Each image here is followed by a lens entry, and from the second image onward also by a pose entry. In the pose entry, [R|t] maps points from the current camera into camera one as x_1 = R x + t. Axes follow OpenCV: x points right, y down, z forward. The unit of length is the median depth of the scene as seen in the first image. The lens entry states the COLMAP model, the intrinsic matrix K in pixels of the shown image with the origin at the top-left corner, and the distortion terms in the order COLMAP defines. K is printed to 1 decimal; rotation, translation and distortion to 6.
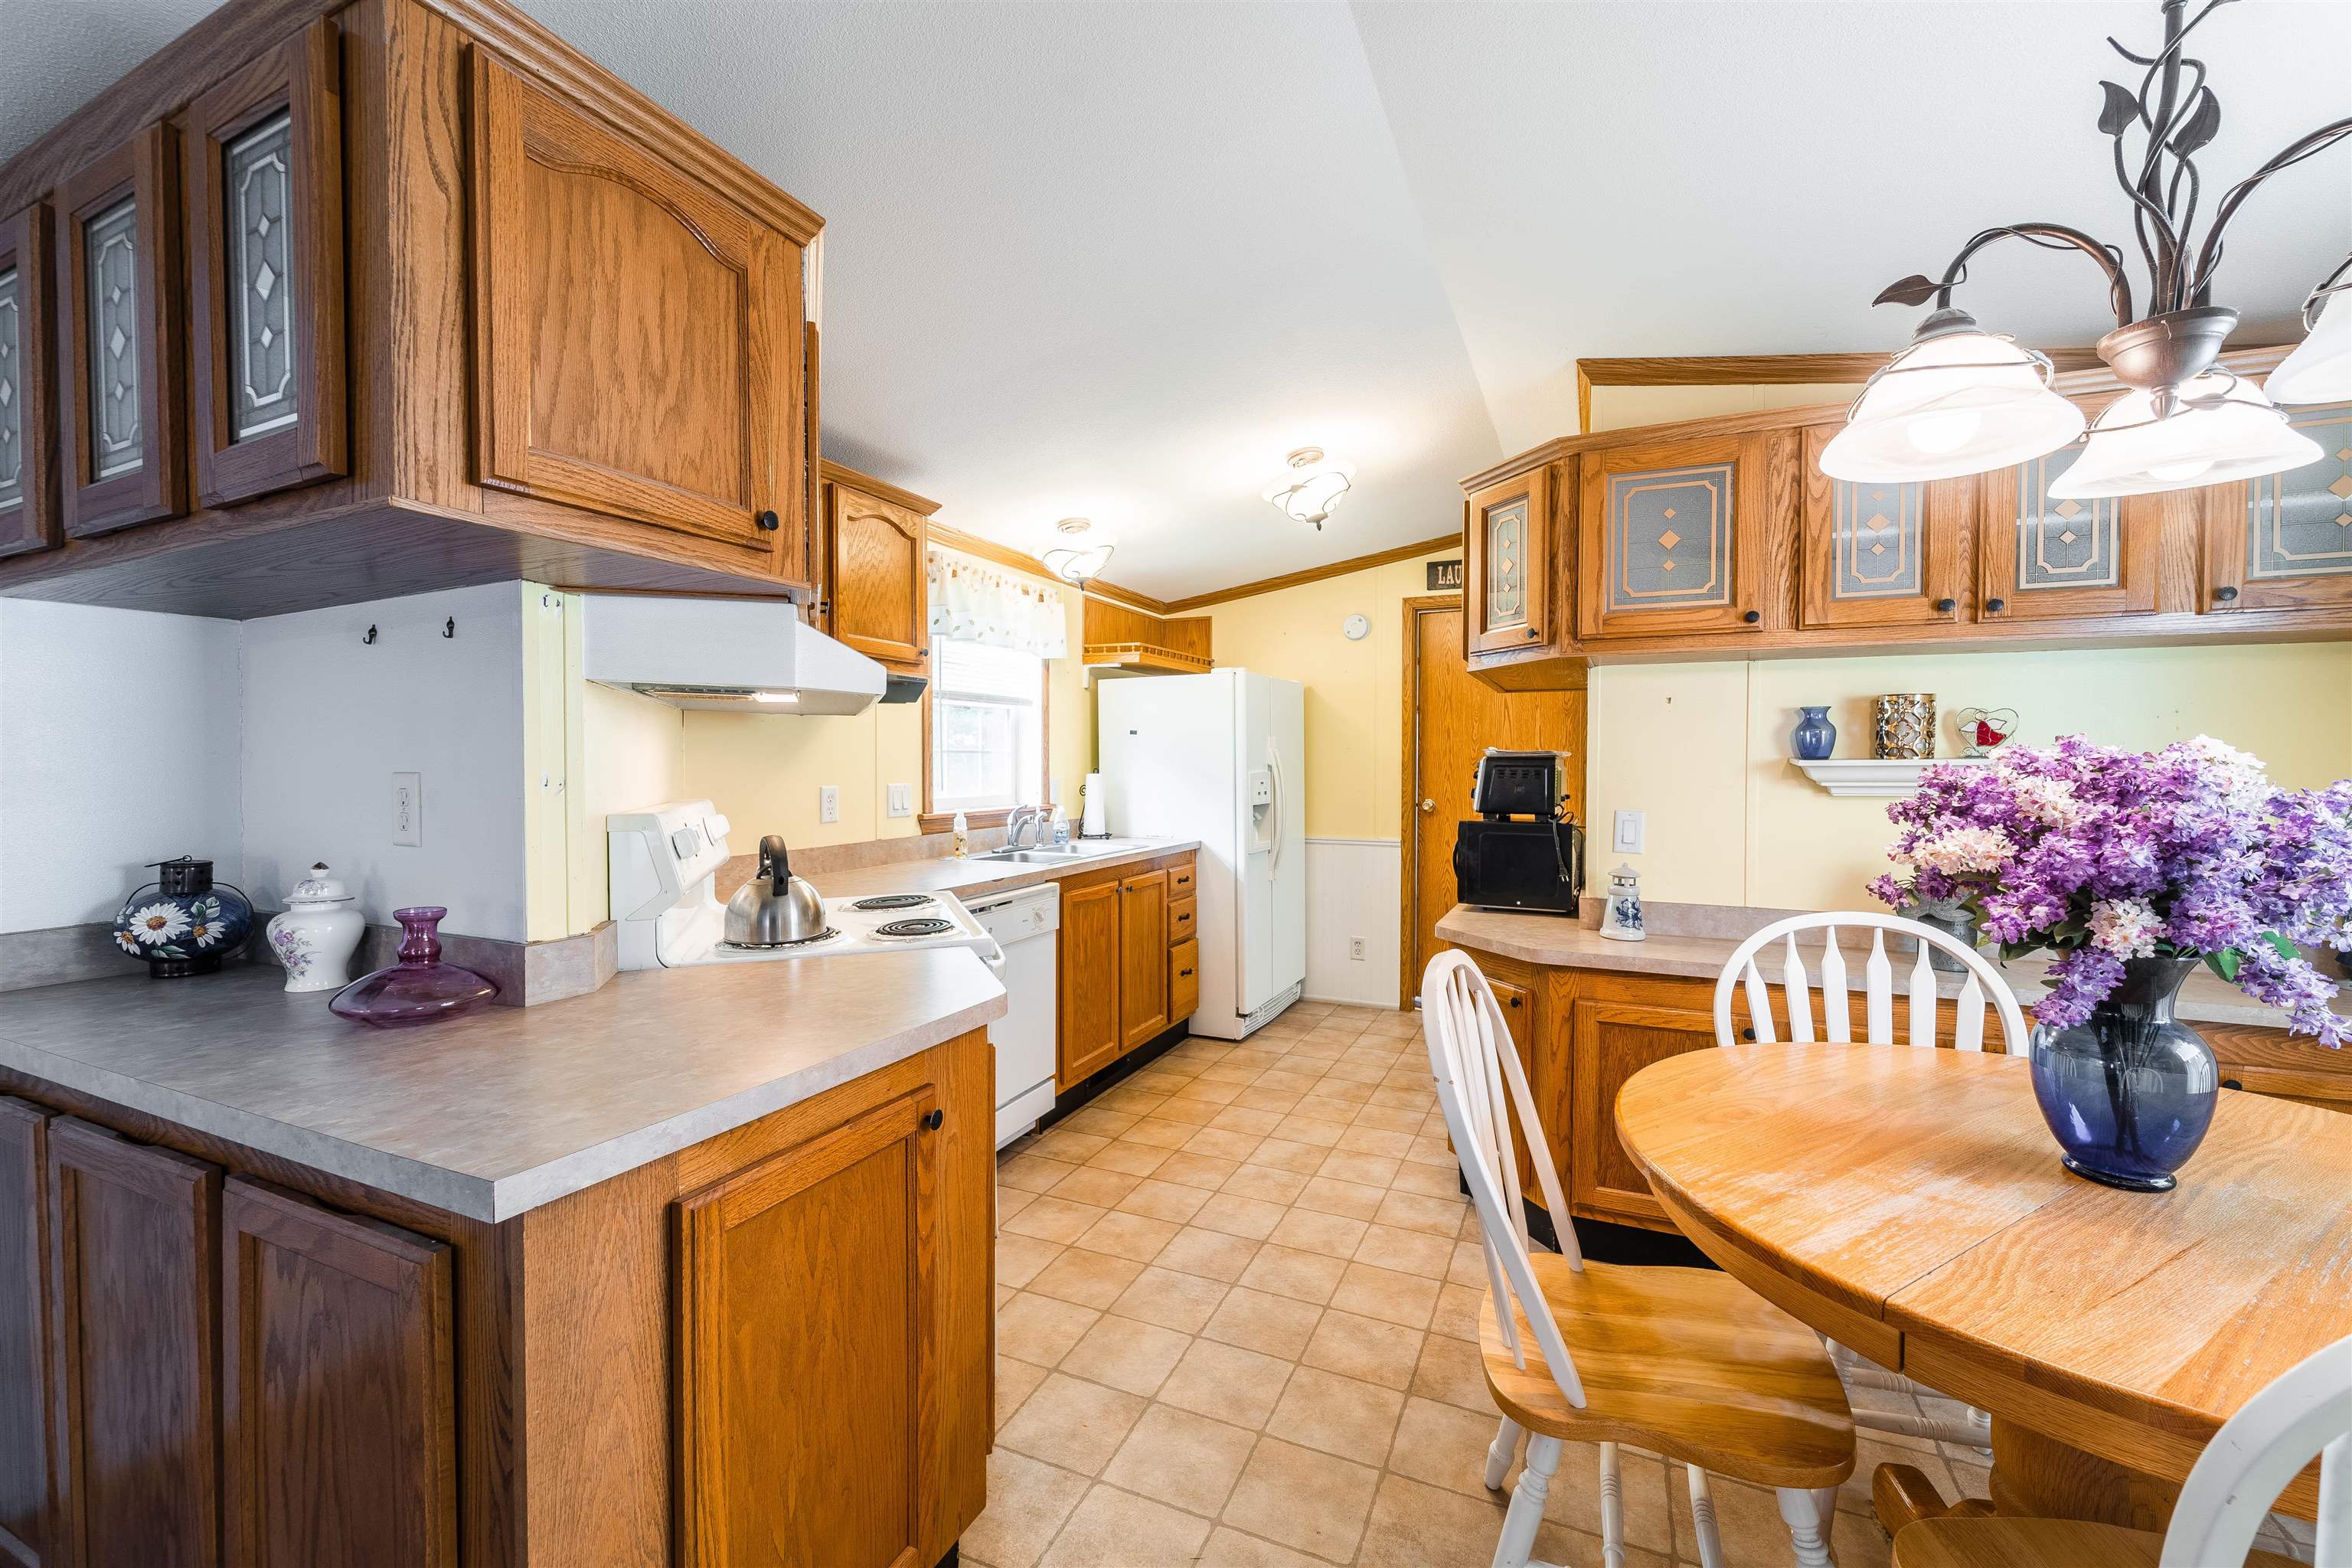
lens RADIAL K [[950.1, 0, 1196.6], [0, 950.1, 776.0], [0, 0, 1]] dist [0.003965, -0.002185]
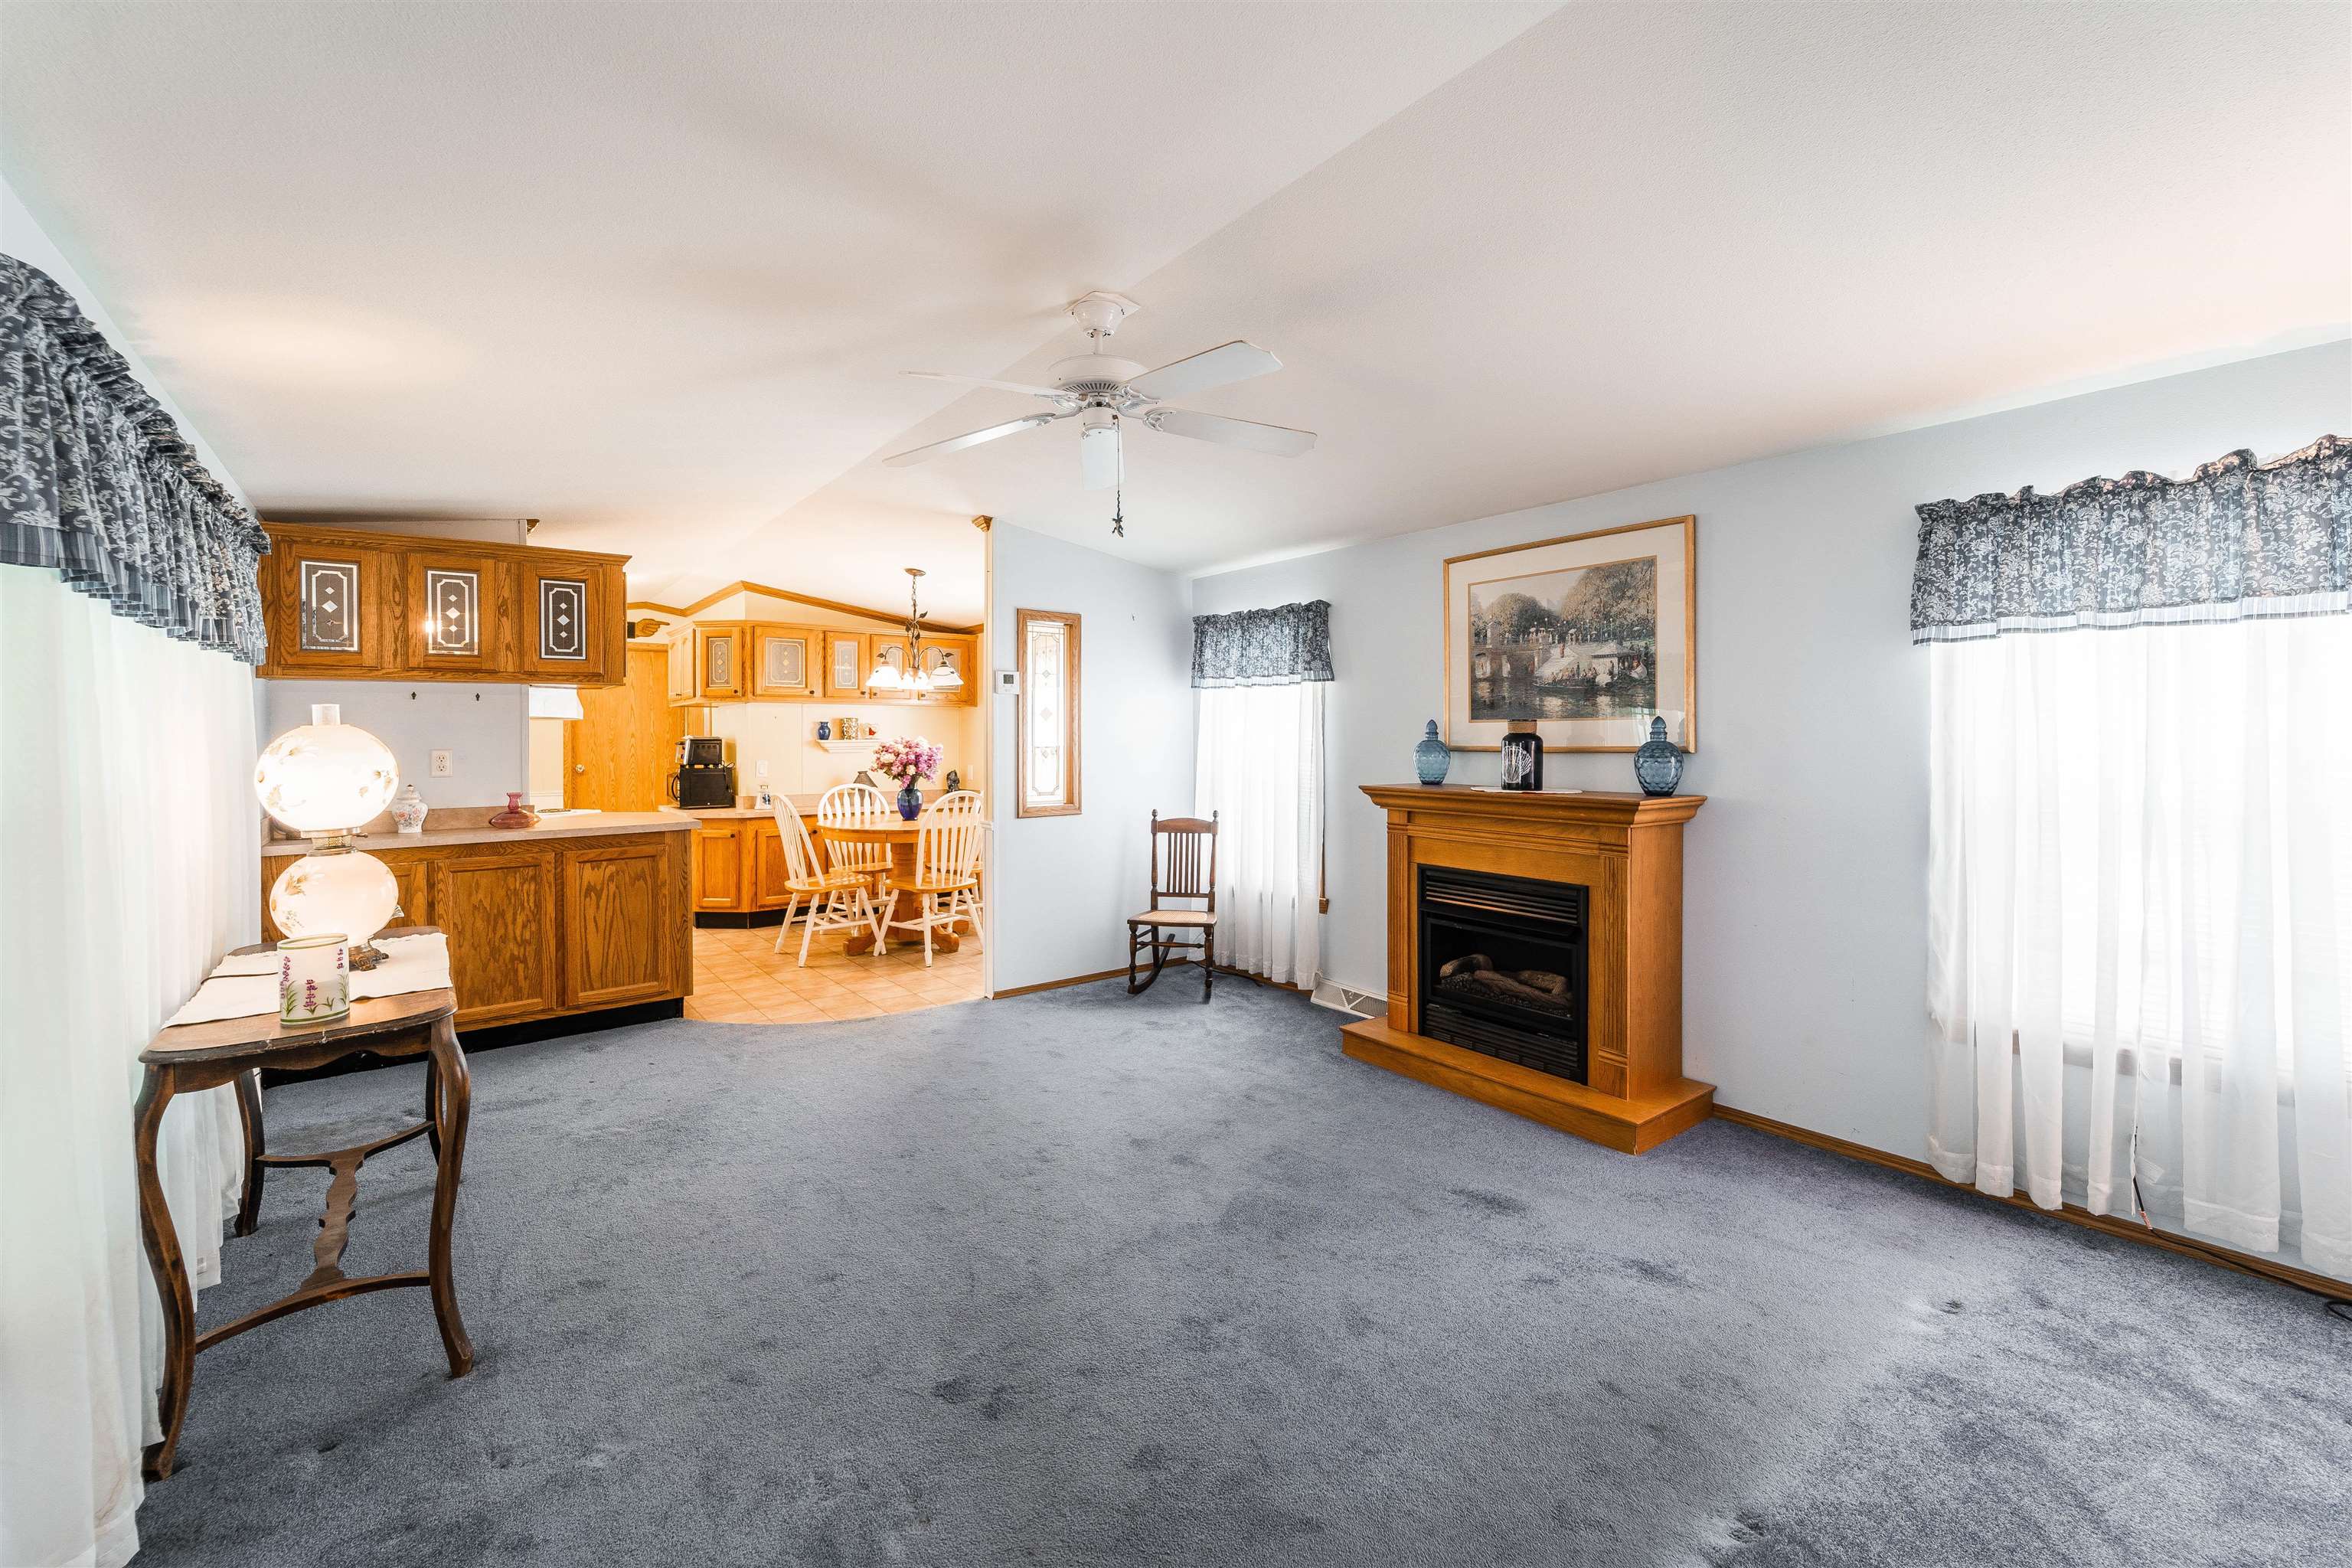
lens RADIAL K [[950.1, 0, 1156.2], [0, 950.1, 741.2], [0, 0, 1]] dist [0.003965, -0.002185]
pose [[0.492180, -0.007942, 0.870457, -1.776820], [0.018566, 0.999827, -0.001375, 0.011390], [-0.870295, 0.016837, 0.492243, -1.681720]]
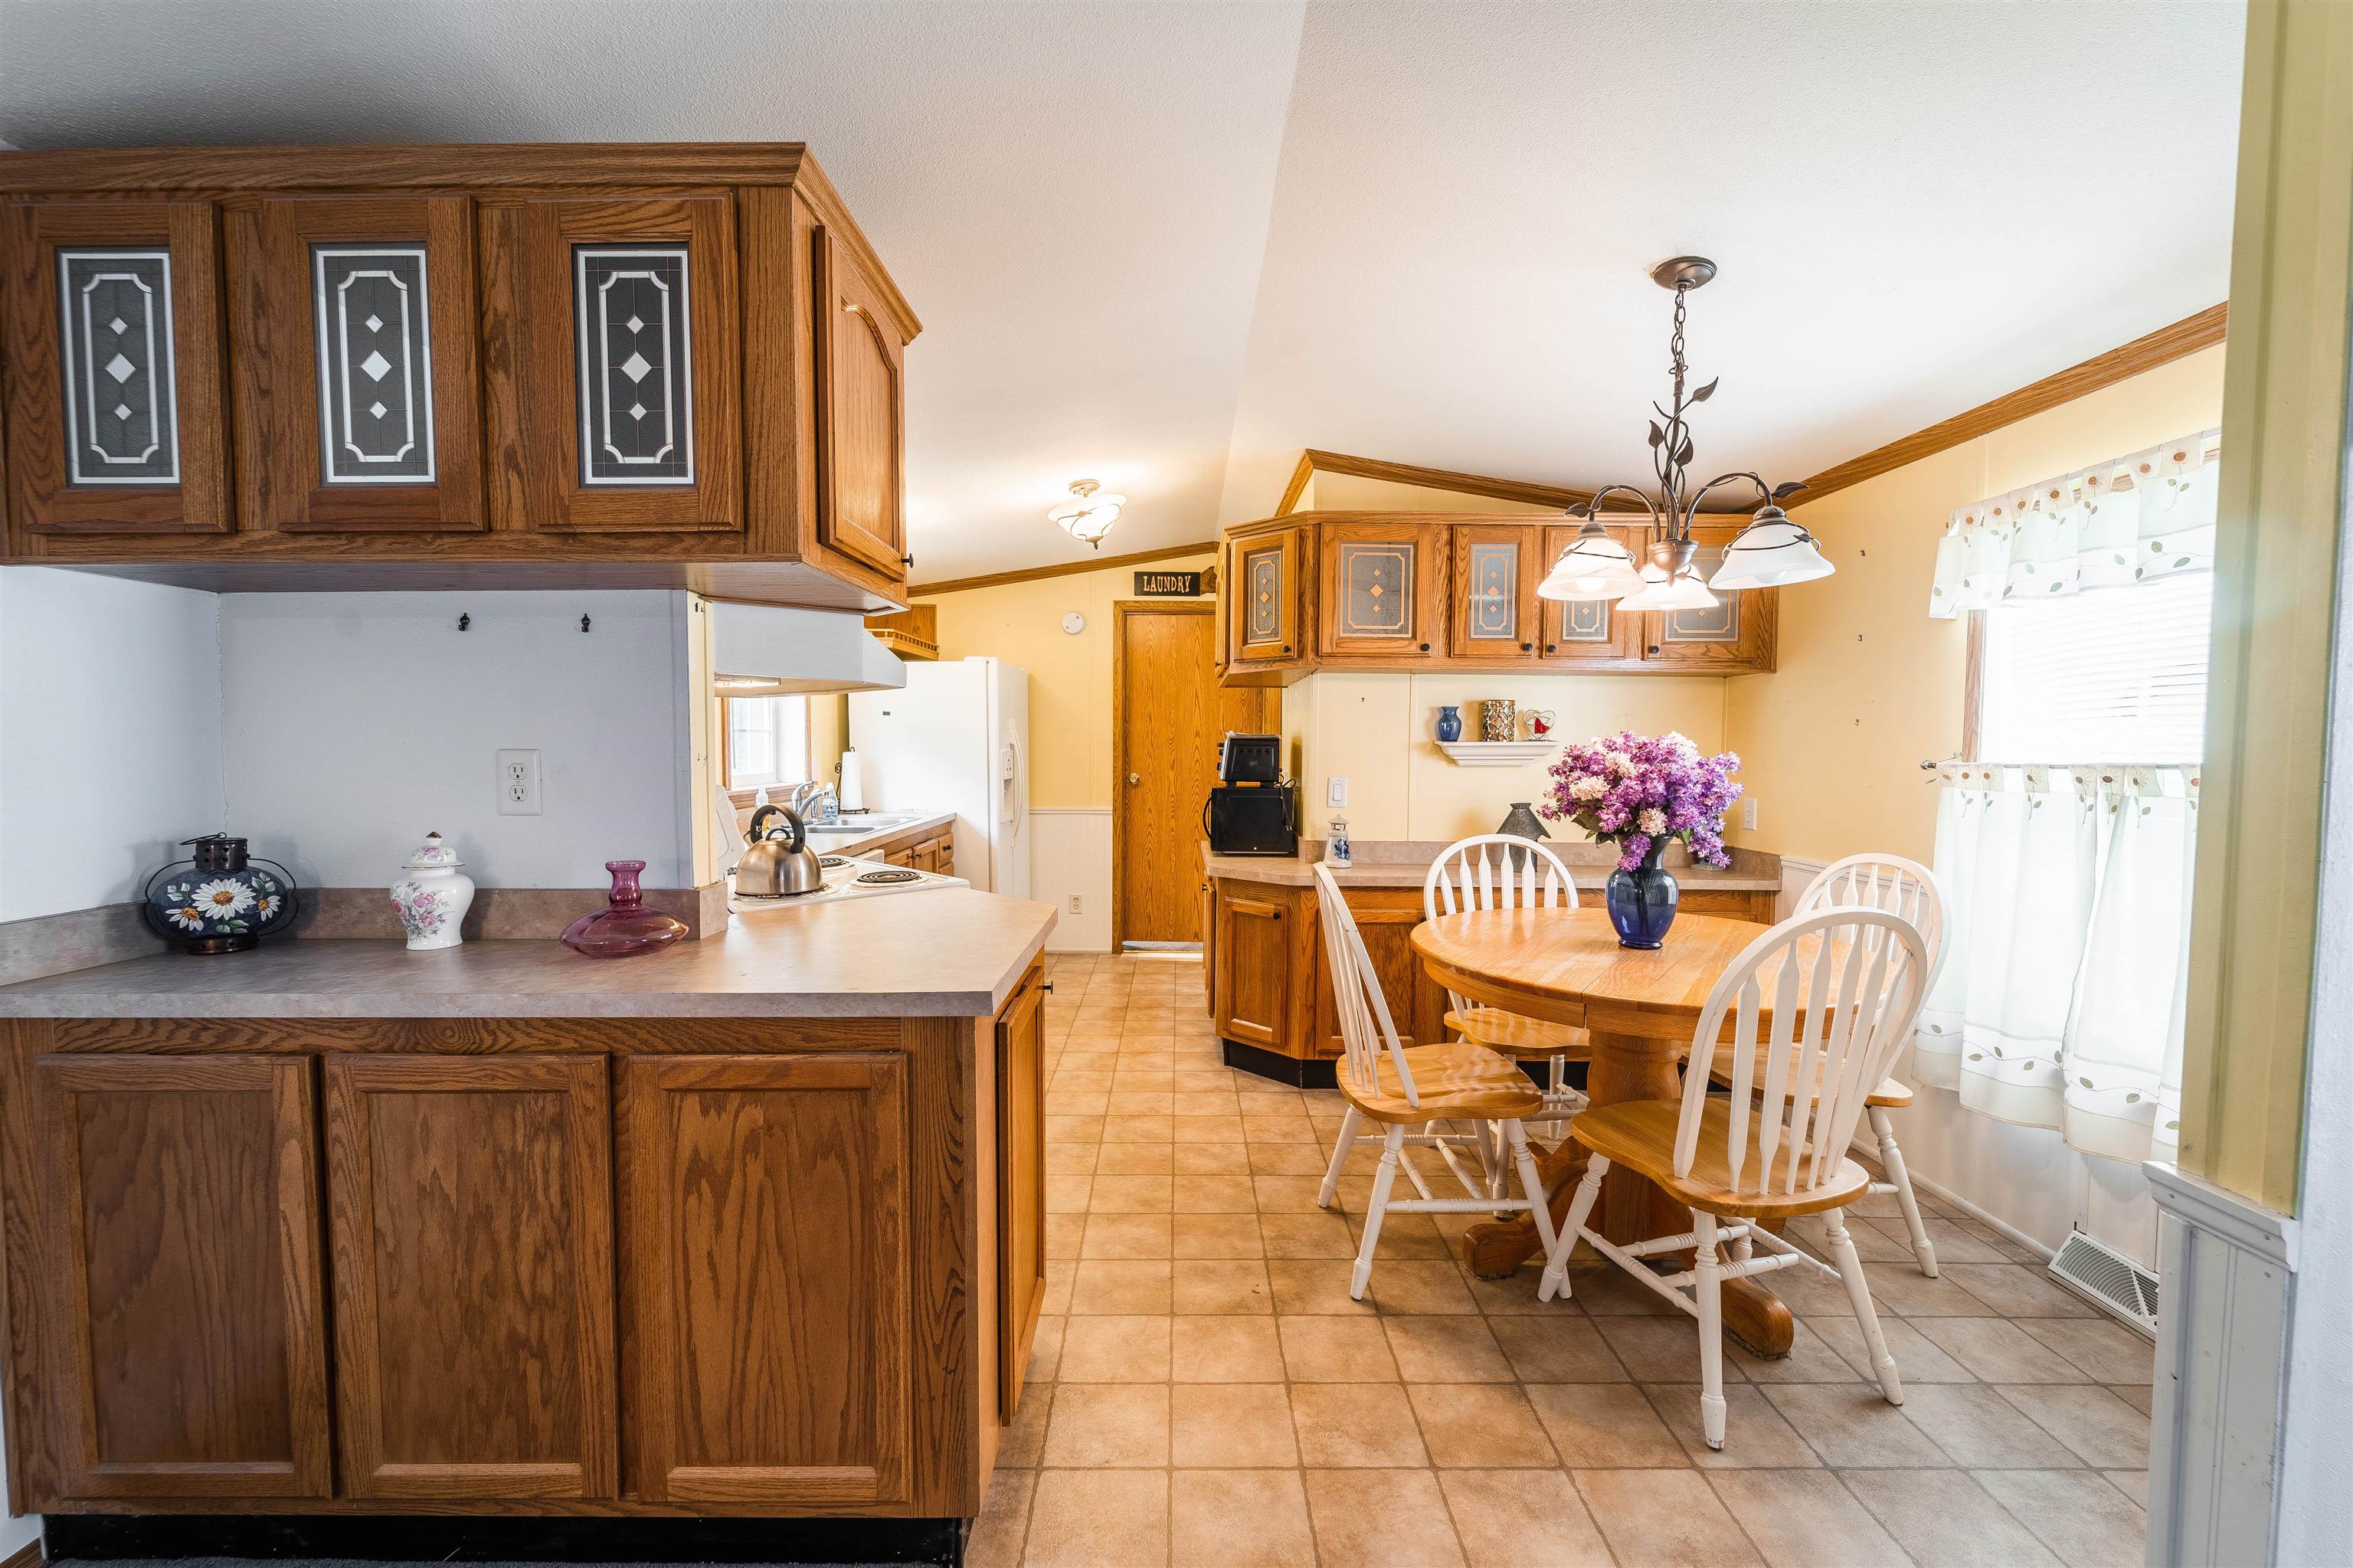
lens RADIAL K [[950.5, 0, 1199.1], [0, 950.5, 782.8], [0, 0, 1]] dist [0.003965, -0.002185]
pose [[0.908619, -0.014468, 0.417376, -0.458642], [0.002305, 0.999558, 0.029630, 0.003614], [-0.417620, -0.025960, 0.908251, -0.279842]]
